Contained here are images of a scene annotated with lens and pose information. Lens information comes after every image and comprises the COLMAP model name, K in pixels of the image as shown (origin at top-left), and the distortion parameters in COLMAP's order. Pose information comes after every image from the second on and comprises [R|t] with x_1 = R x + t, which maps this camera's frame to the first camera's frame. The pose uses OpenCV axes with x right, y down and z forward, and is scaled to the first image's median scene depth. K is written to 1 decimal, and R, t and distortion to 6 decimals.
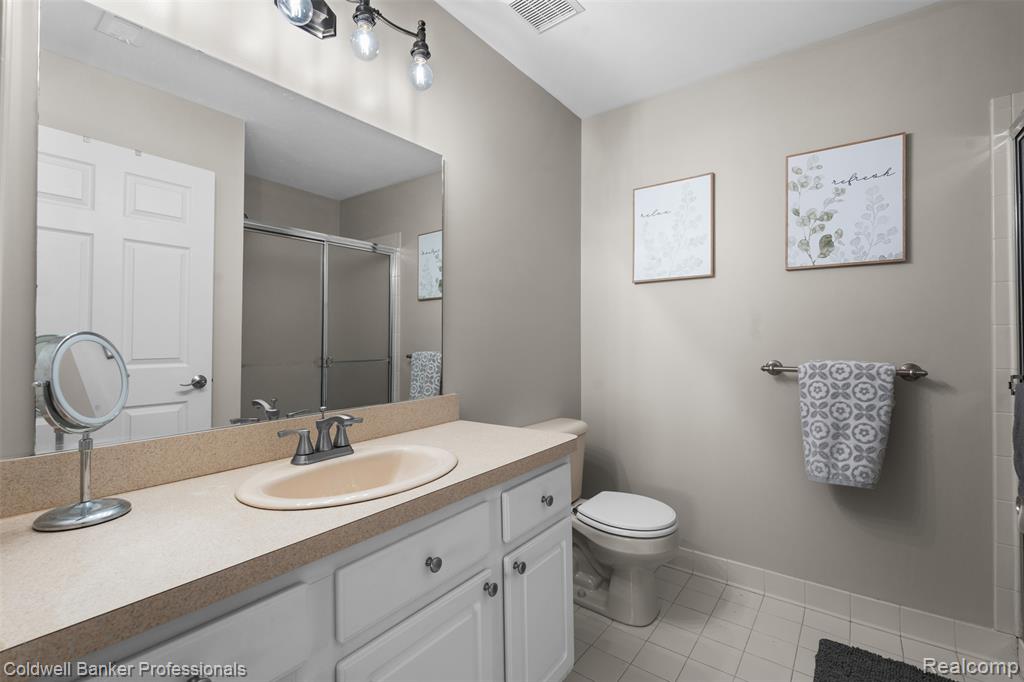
lens RADIAL K [[448.9, 0, 517.1], [0, 448.9, 338.5], [0, 0, 1]] dist [-0.002847, -0.000608]
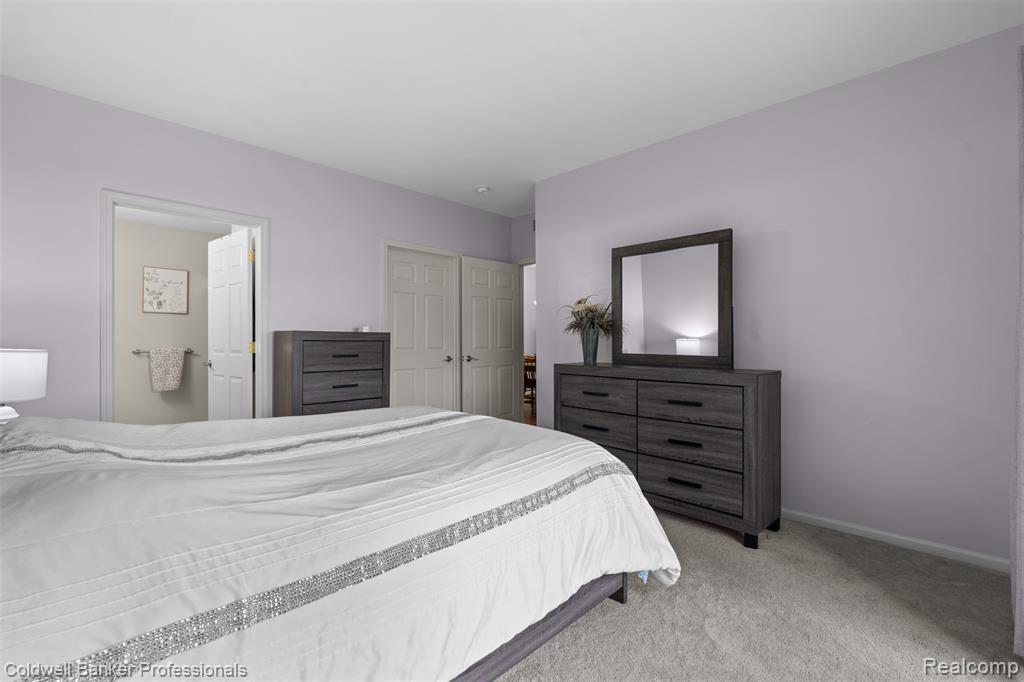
lens RADIAL K [[448.9, 0, 516.6], [0, 448.9, 334.8], [0, 0, 1]] dist [-0.002847, -0.000608]
pose [[0.131721, 0.002906, 0.991283, -1.697219], [-0.018897, 0.999821, -0.000420, -0.070176], [-0.991107, -0.018677, 0.131752, -1.479761]]
